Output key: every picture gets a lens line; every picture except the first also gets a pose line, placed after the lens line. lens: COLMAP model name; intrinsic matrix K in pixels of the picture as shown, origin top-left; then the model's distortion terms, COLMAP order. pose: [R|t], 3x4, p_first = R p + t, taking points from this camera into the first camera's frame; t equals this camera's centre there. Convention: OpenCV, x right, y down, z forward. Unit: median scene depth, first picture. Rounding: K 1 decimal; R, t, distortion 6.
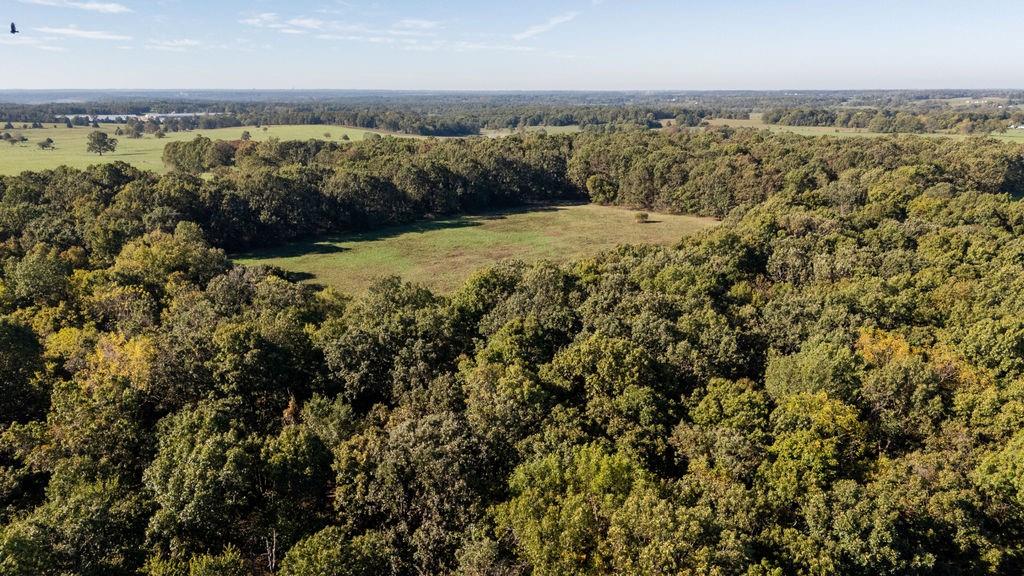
lens RADIAL K [[759.8, 0, 507.7], [0, 759.8, 286.5], [0, 0, 1]] dist [0.069333, -0.058930]
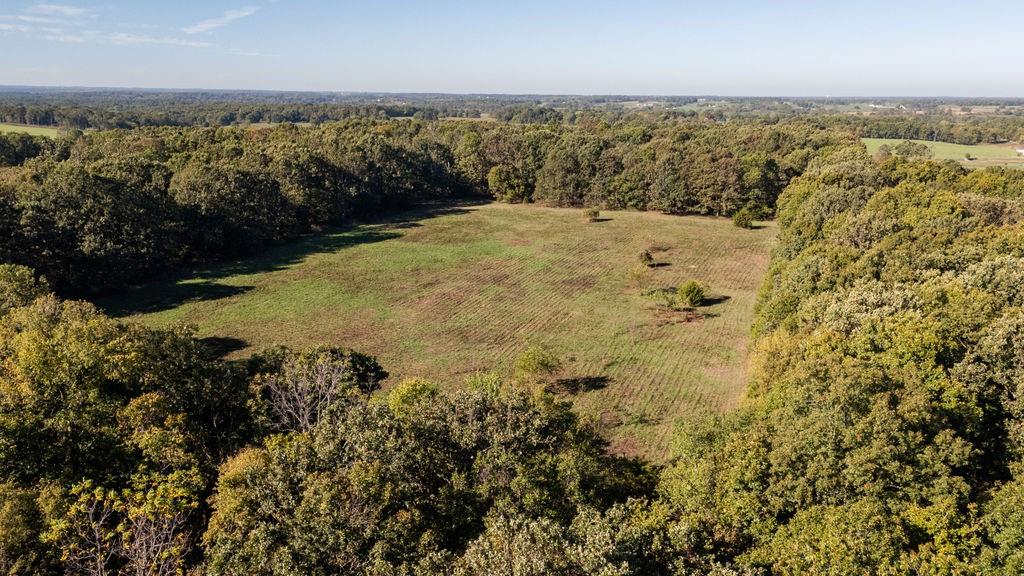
lens RADIAL K [[759.8, 0, 513.1], [0, 759.8, 288.3], [0, 0, 1]] dist [0.069333, -0.058930]
pose [[0.922055, -0.086579, 0.377250, -0.190243], [0.086829, 0.996089, 0.016379, -0.030903], [-0.377193, 0.017654, 0.925967, 0.260972]]
